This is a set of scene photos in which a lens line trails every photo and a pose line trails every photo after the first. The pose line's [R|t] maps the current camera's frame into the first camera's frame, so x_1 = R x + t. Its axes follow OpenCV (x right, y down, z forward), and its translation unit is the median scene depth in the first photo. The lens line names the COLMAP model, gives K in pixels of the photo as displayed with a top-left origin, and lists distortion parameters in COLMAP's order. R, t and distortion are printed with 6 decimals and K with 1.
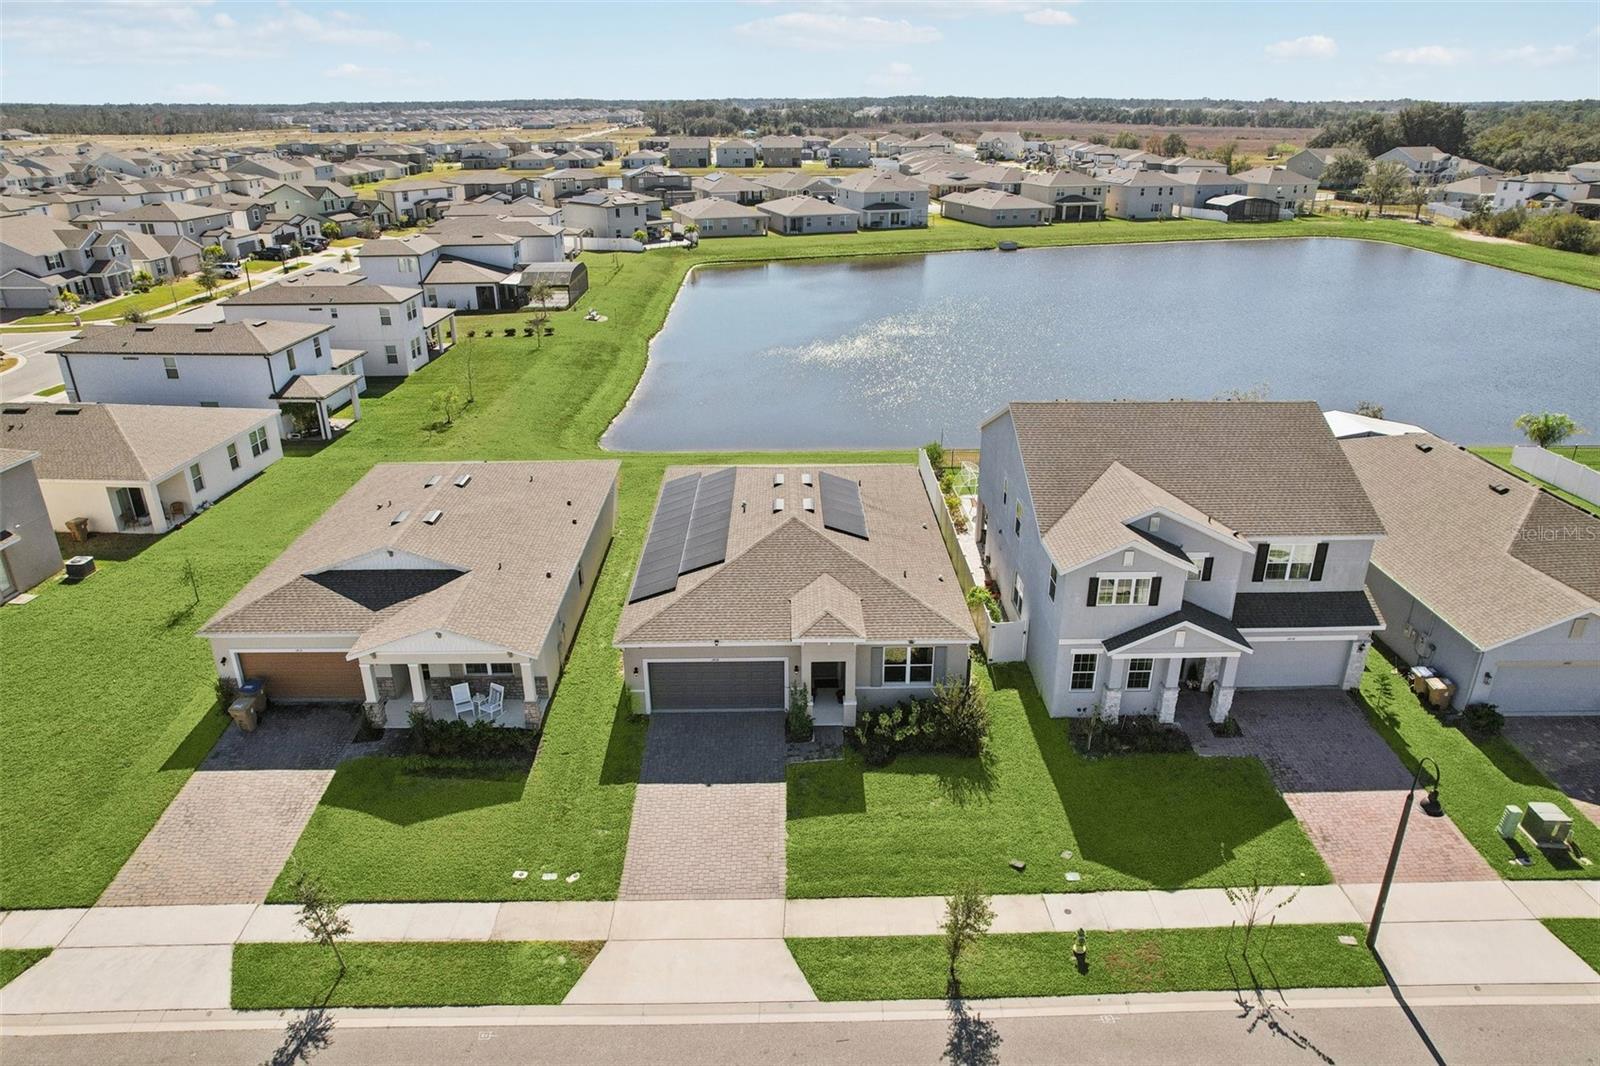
lens RADIAL K [[1029.7, 0, 802.2], [0, 1029.7, 528.7], [0, 0, 1]] dist [-0.085528, 0.080015]
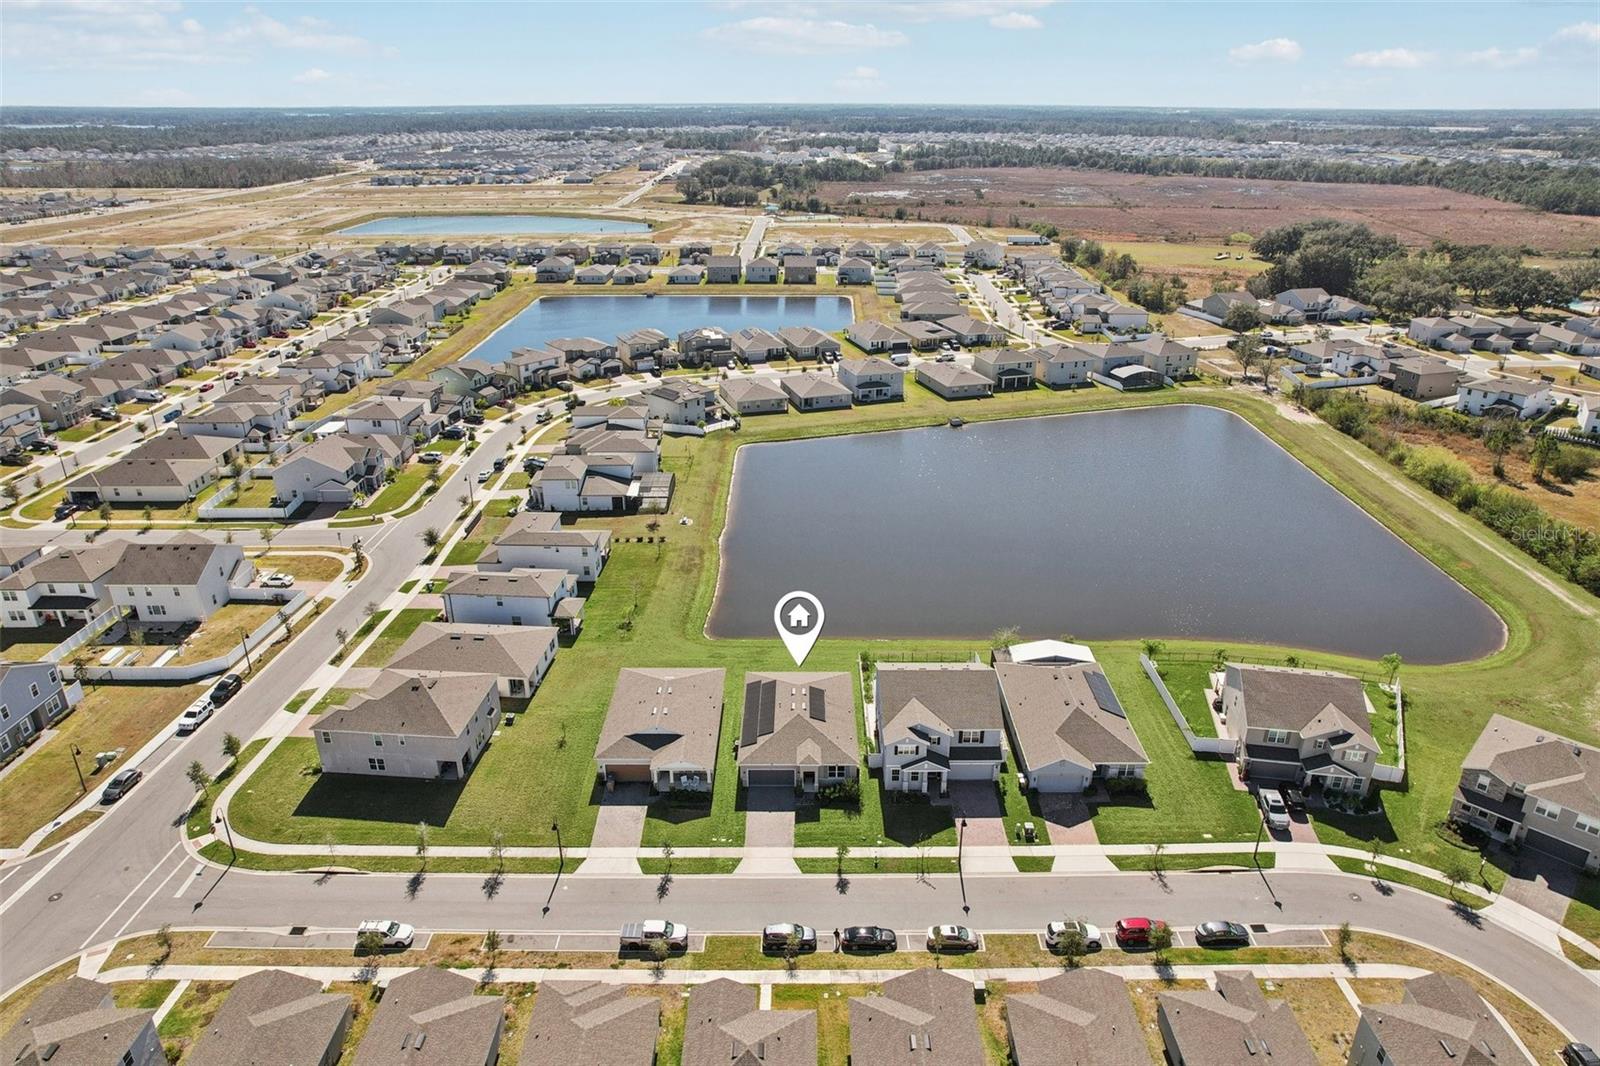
lens RADIAL K [[1010.5, 0, 804.6], [0, 1010.5, 537.7], [0, 0, 1]] dist [-0.044433, 0.000687]
pose [[0.999862, 0.010727, -0.012681, 0.039490], [-0.010631, 0.999914, 0.007643, -0.537420], [0.012762, -0.007507, 0.999890, -1.815815]]
